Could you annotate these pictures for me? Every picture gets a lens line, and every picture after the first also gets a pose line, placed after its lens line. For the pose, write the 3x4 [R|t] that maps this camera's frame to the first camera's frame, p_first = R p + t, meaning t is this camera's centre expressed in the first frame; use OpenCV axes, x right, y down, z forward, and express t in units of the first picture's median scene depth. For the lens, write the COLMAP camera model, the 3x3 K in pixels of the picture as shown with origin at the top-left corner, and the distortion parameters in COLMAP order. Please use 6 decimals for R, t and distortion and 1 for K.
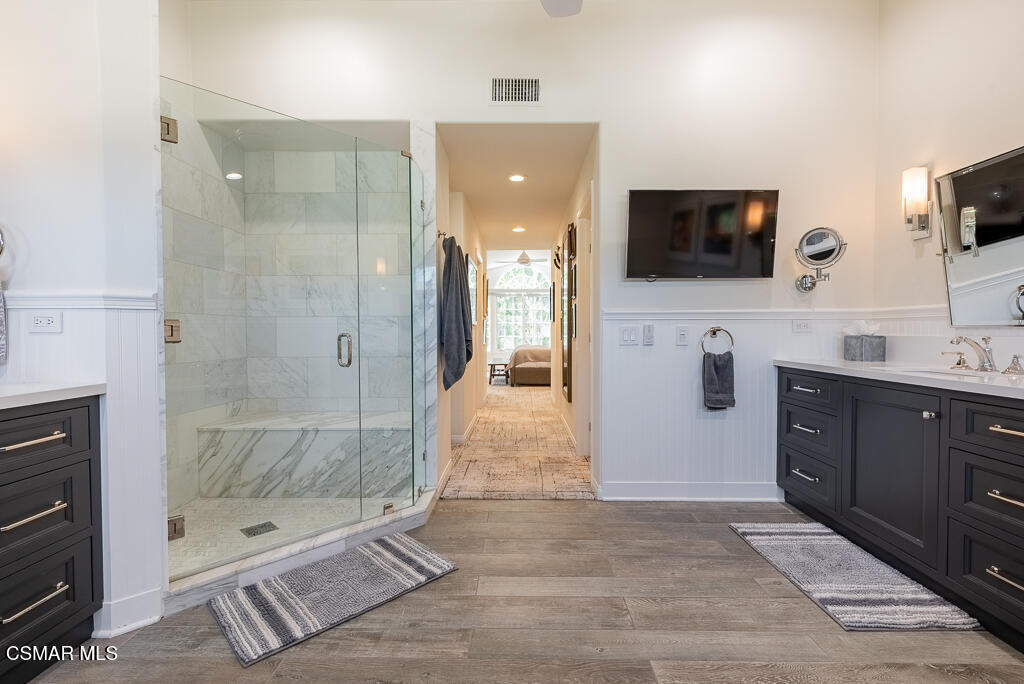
lens RADIAL K [[452.4, 0, 513.3], [0, 452.4, 339.9], [0, 0, 1]] dist [0.010798, -0.000035]
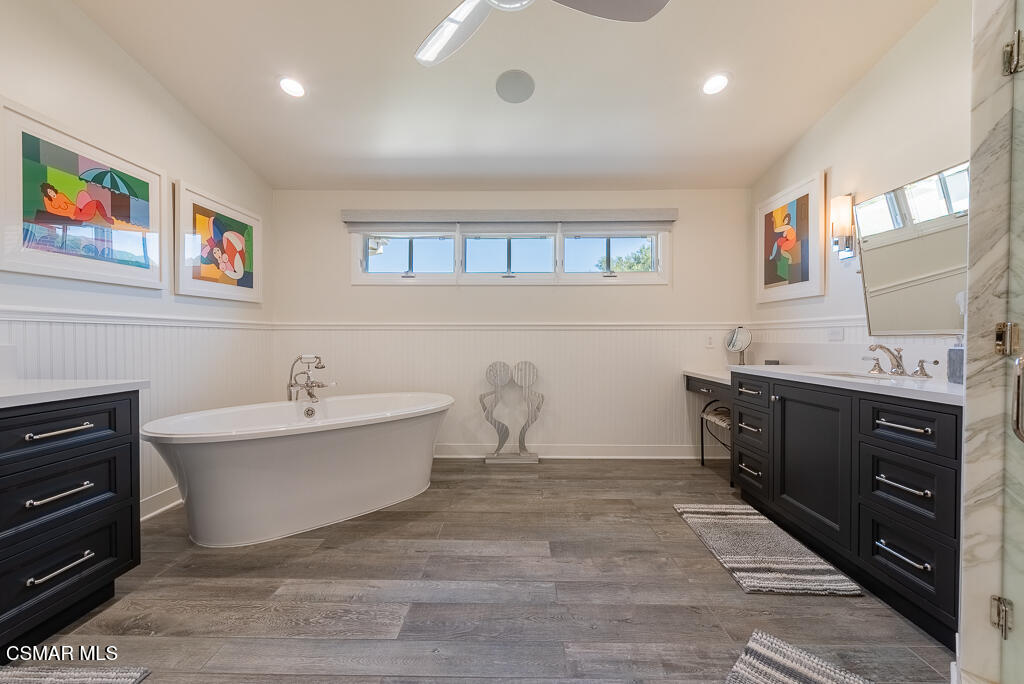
lens RADIAL K [[394.6, 0, 515.7], [0, 394.6, 342.7], [0, 0, 1]] dist [-0.000814, -0.000256]
pose [[-0.999976, -0.000238, 0.006890, 0.003865], [-0.000035, 0.999565, 0.029488, -0.022162], [-0.006894, 0.029487, -0.999541, 1.160583]]
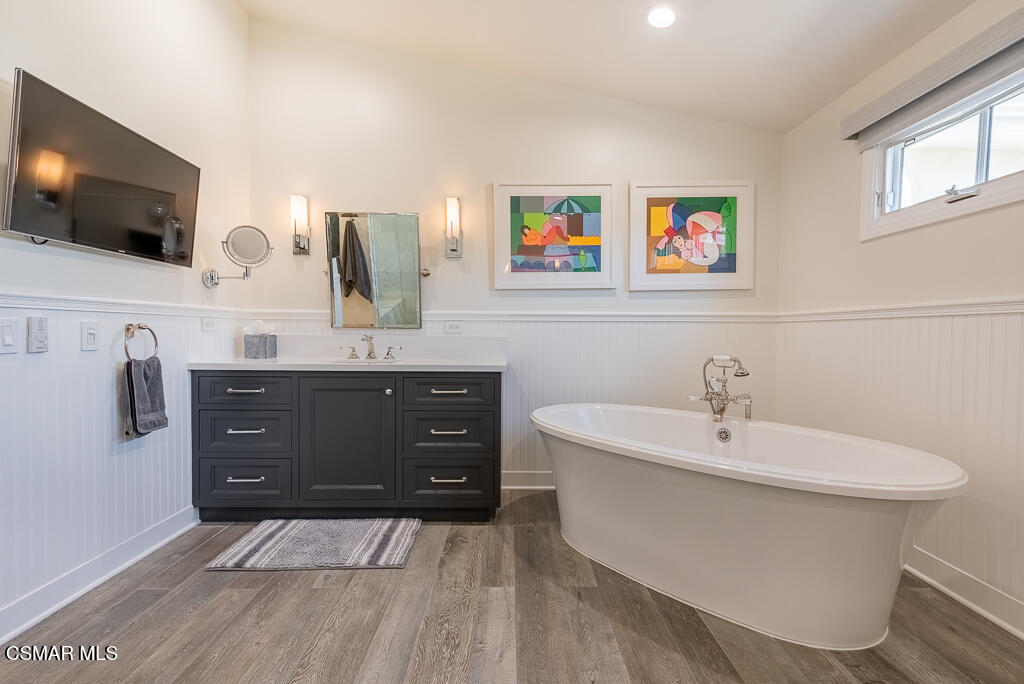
lens RADIAL K [[452.4, 0, 513.3], [0, 452.4, 339.9], [0, 0, 1]] dist [0.010798, -0.000035]
pose [[-0.014573, -0.015103, 0.999780, -0.346175], [0.012350, 0.999807, 0.015283, -0.006829], [-0.999818, 0.012570, -0.014384, 0.468676]]
